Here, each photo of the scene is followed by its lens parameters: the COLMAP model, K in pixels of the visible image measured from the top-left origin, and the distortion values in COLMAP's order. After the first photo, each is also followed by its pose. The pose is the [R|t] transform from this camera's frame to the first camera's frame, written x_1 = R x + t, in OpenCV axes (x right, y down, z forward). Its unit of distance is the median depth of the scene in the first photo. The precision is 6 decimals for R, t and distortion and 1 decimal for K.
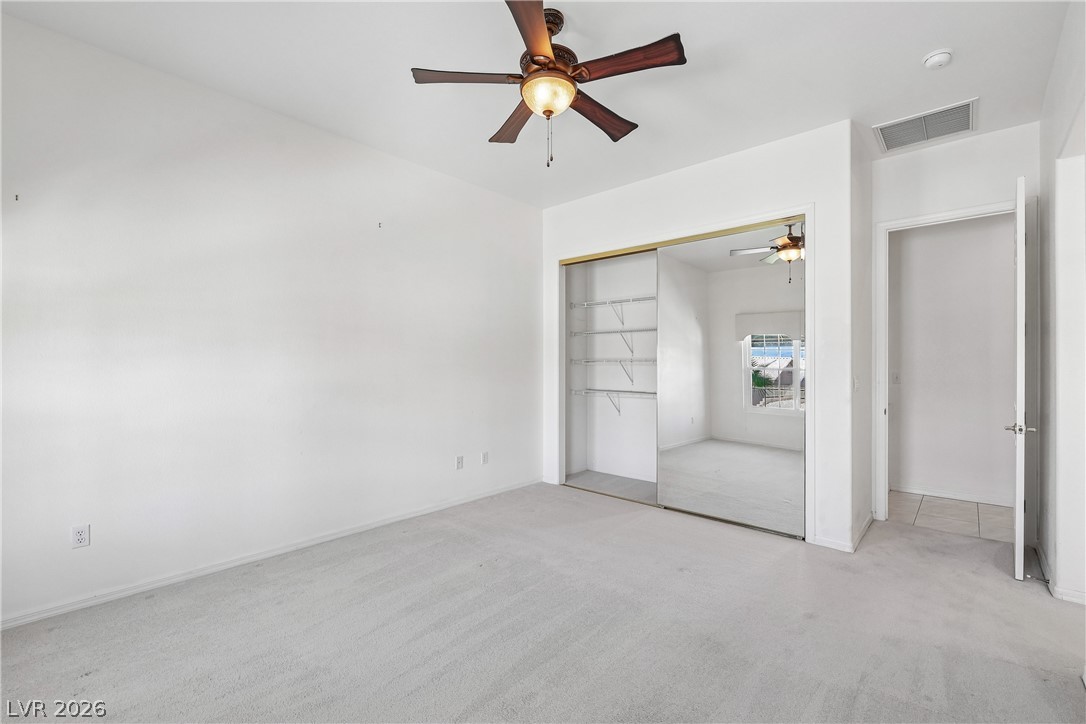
lens RADIAL K [[464.9, 0, 542.3], [0, 464.9, 362.0], [0, 0, 1]] dist [-0.000238, -0.000046]
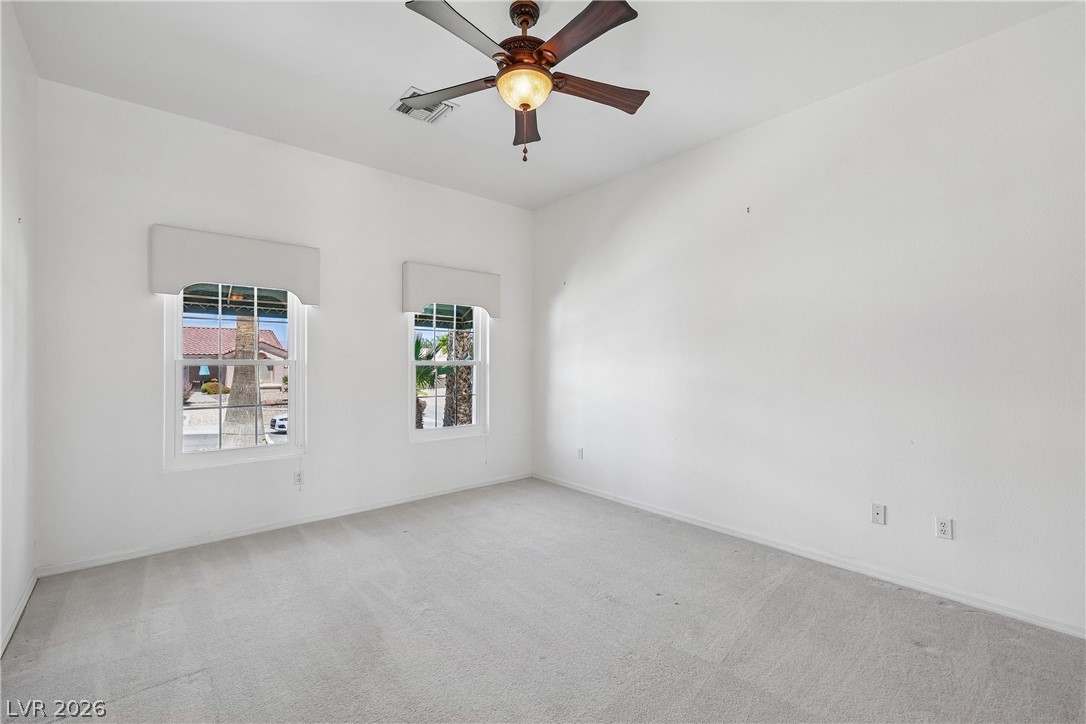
lens RADIAL K [[464.9, 0, 541.9], [0, 464.9, 361.5], [0, 0, 1]] dist [-0.000238, -0.000046]
pose [[-0.118854, -0.007690, -0.992882, 0.622540], [-0.002237, 0.999970, -0.007477, 0.010777], [0.992909, 0.001333, -0.118868, 0.726712]]
